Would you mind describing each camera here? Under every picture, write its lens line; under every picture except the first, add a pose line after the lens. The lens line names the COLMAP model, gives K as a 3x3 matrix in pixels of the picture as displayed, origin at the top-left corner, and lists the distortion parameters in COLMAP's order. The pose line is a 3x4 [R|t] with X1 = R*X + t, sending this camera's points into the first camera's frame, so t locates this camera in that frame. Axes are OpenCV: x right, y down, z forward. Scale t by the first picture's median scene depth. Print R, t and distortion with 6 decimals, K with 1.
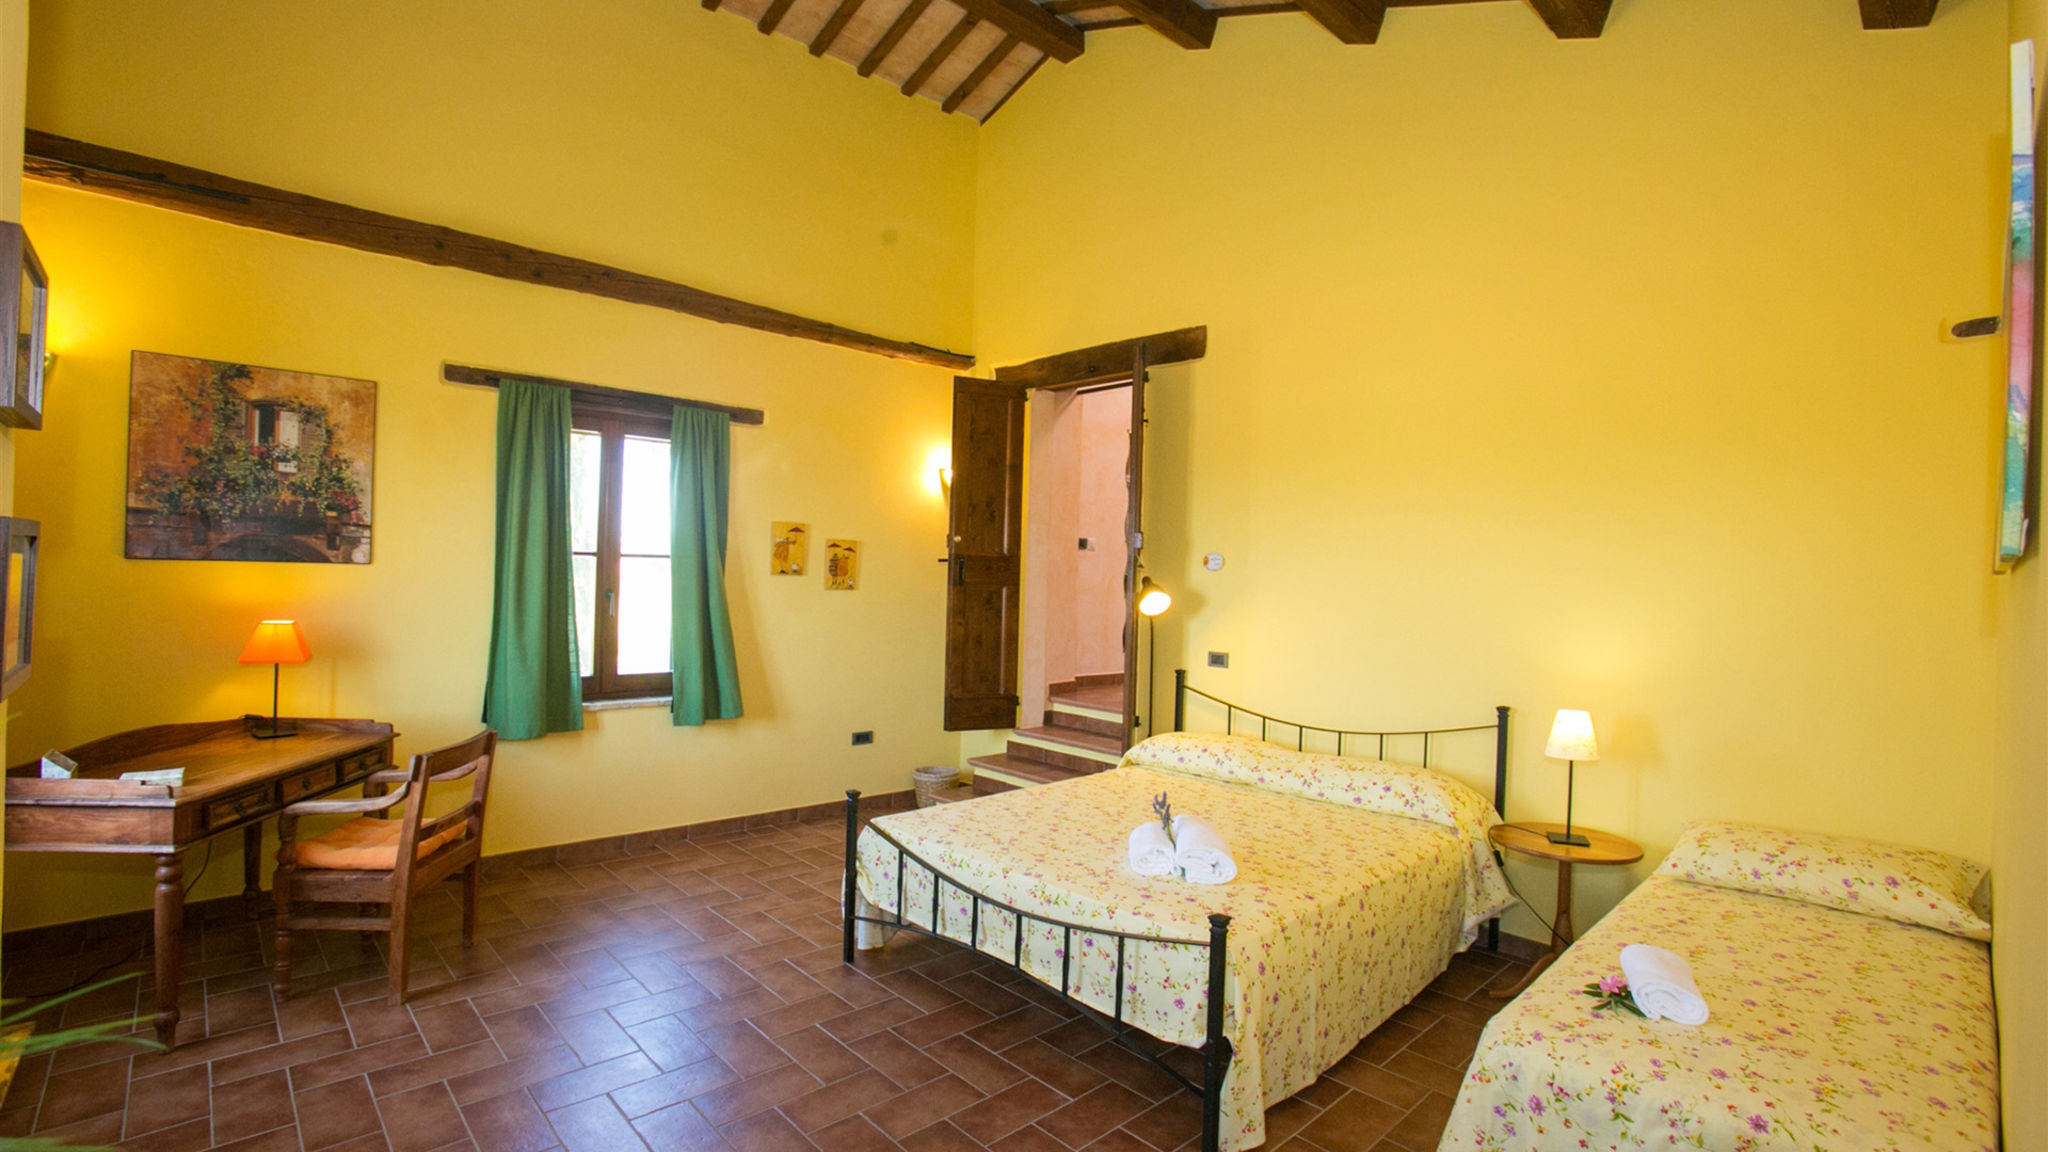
lens RADIAL K [[941.8, 0, 1006.1], [0, 941.8, 569.4], [0, 0, 1]] dist [-0.077976, 0.036923]
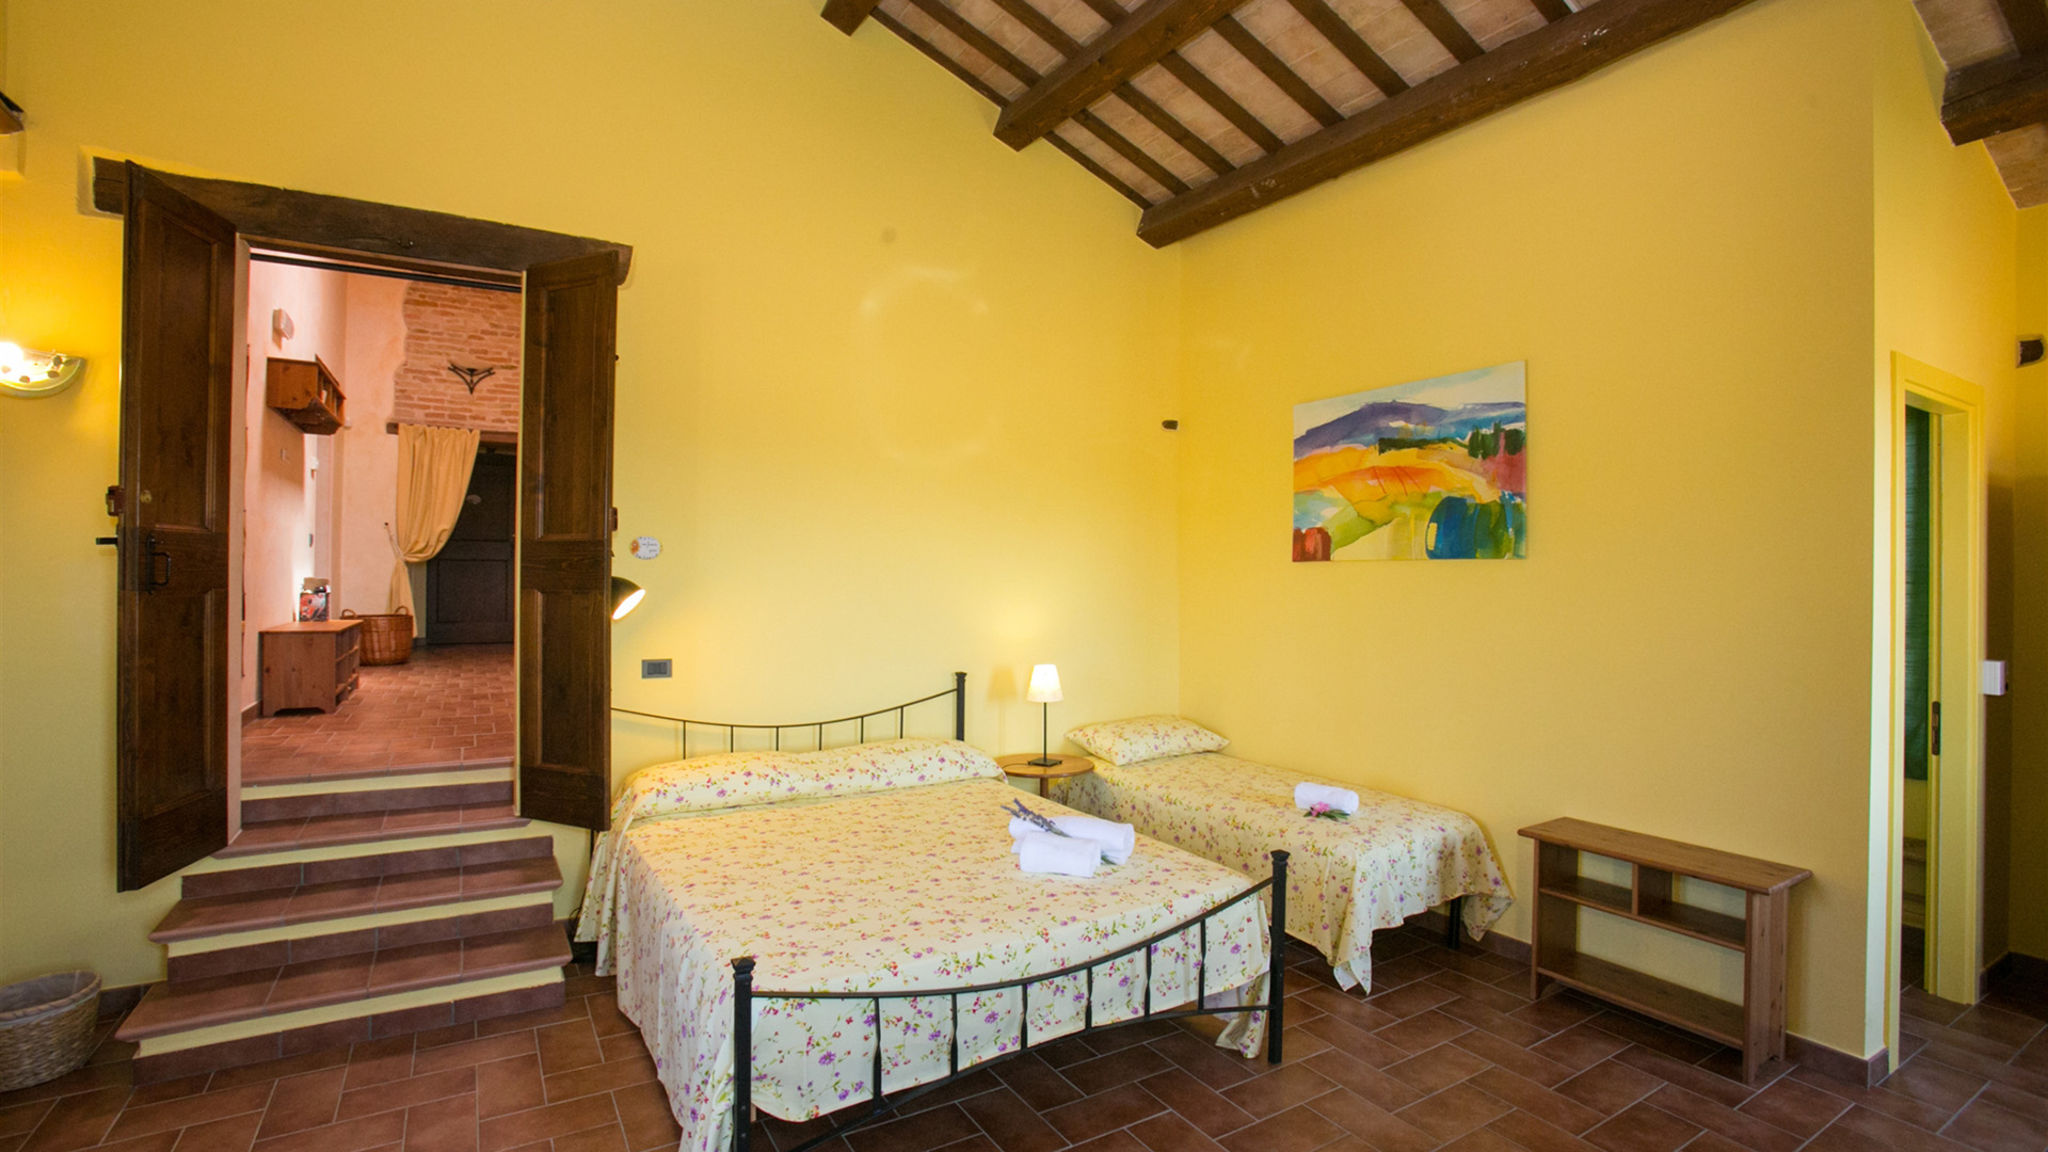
lens RADIAL K [[941.8, 0, 1006.1], [0, 941.8, 569.4], [0, 0, 1]] dist [-0.077976, 0.036923]
pose [[0.196224, -0.021301, 0.980328, -0.639770], [-0.008750, 0.999686, 0.023473, -0.014792], [-0.980520, -0.013184, 0.195976, 0.693422]]
